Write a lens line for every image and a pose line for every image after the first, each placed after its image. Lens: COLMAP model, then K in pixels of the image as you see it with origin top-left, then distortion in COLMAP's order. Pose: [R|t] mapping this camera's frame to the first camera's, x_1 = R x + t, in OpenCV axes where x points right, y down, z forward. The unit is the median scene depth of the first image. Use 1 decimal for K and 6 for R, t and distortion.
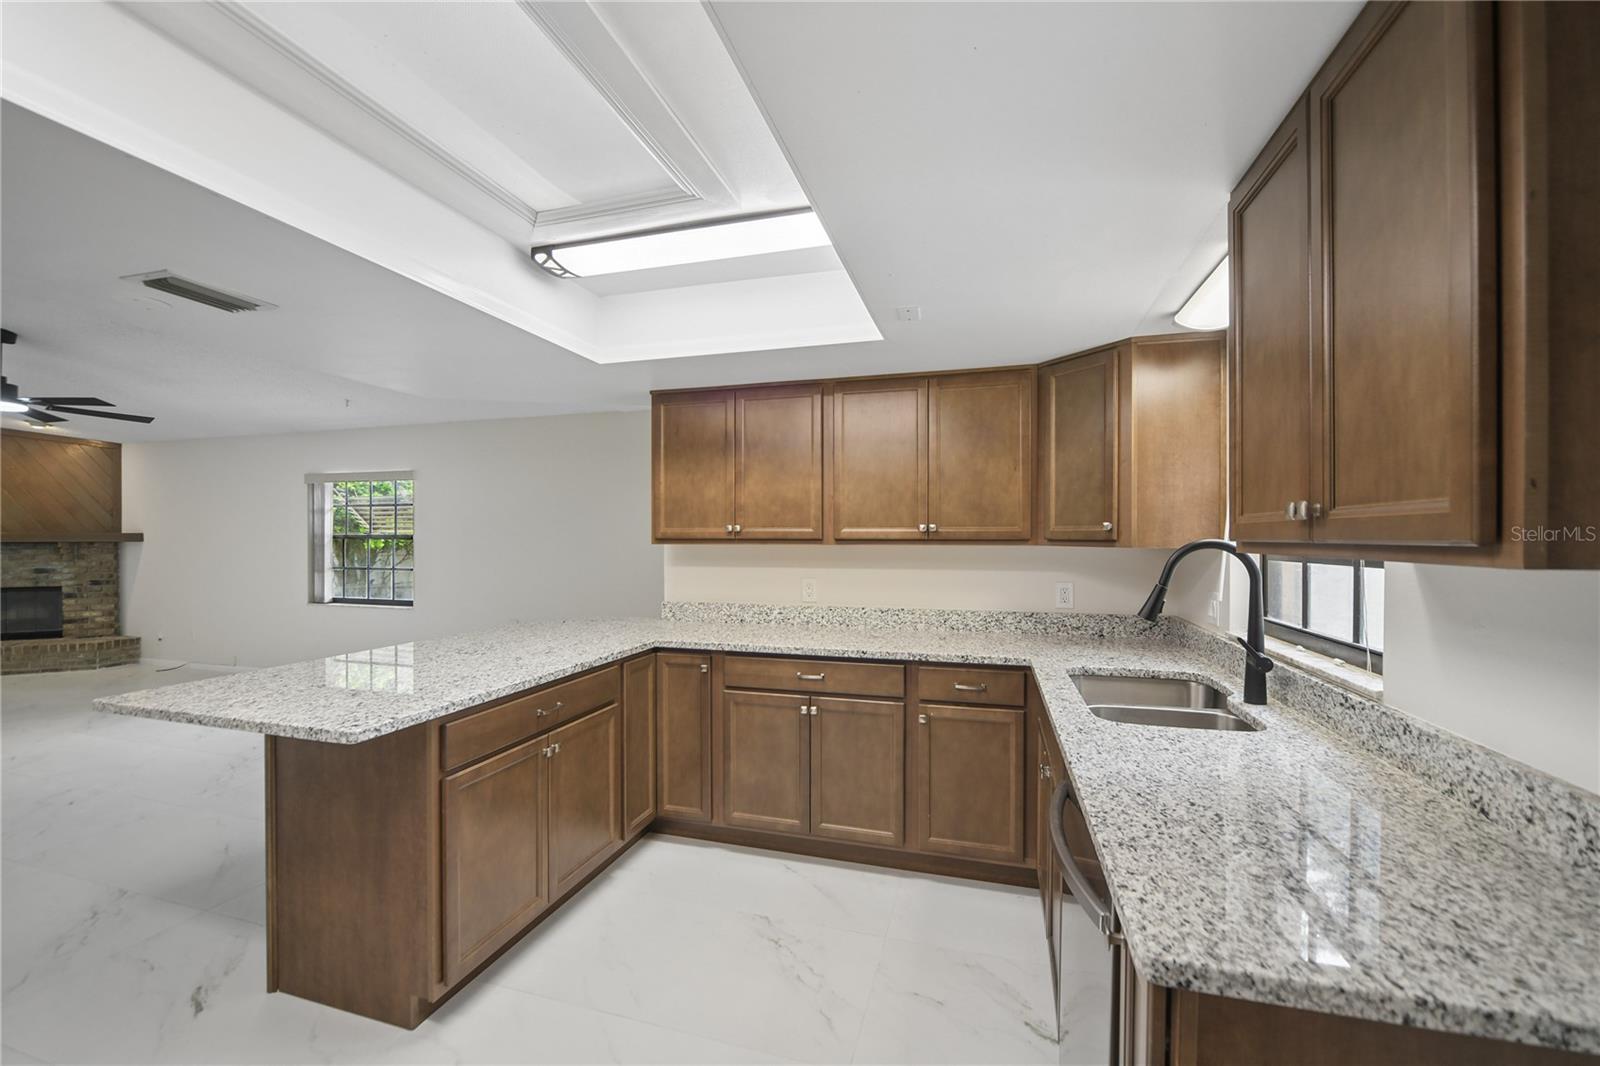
lens RADIAL K [[650.8, 0, 794.9], [0, 650.8, 542.7], [0, 0, 1]] dist [-0.003300, -0.000132]
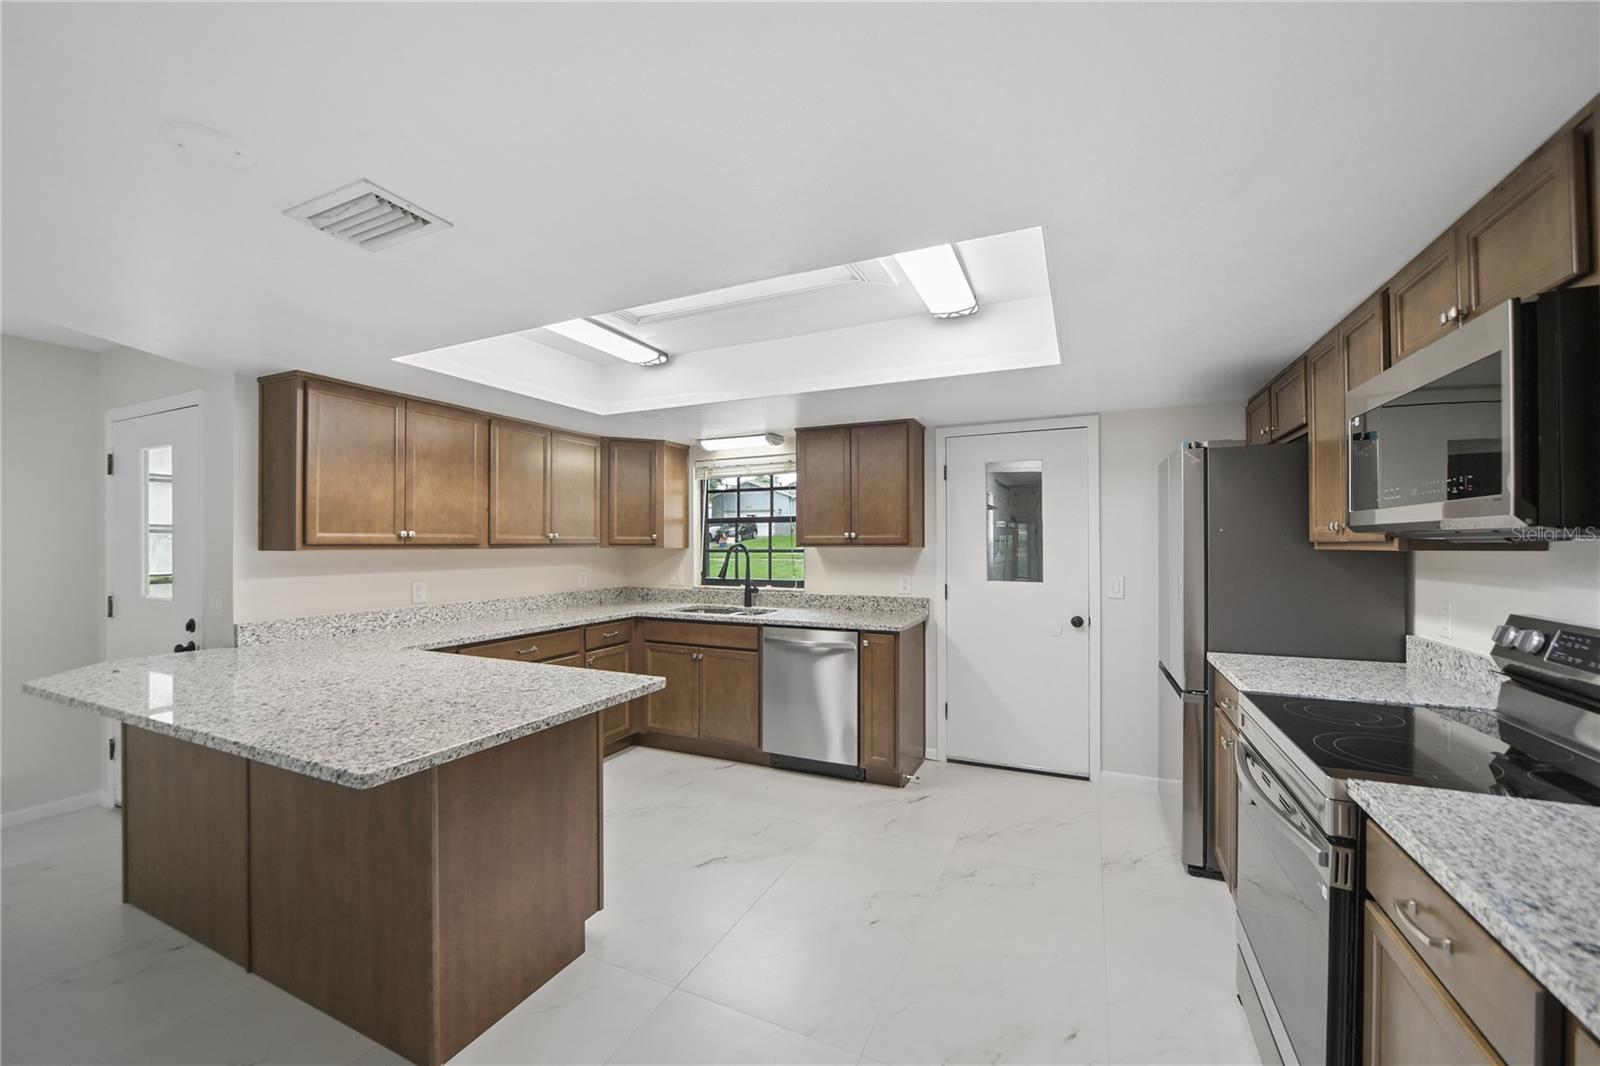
lens RADIAL K [[625.7, 0, 800.0], [0, 625.7, 535.9], [0, 0, 1]] dist [-0.006772, 0.000119]
pose [[0.141420, 0.011346, 0.989885, -0.450665], [0.009649, 0.999871, -0.012839, -0.000132], [-0.989903, 0.011367, 0.141293, 0.116018]]
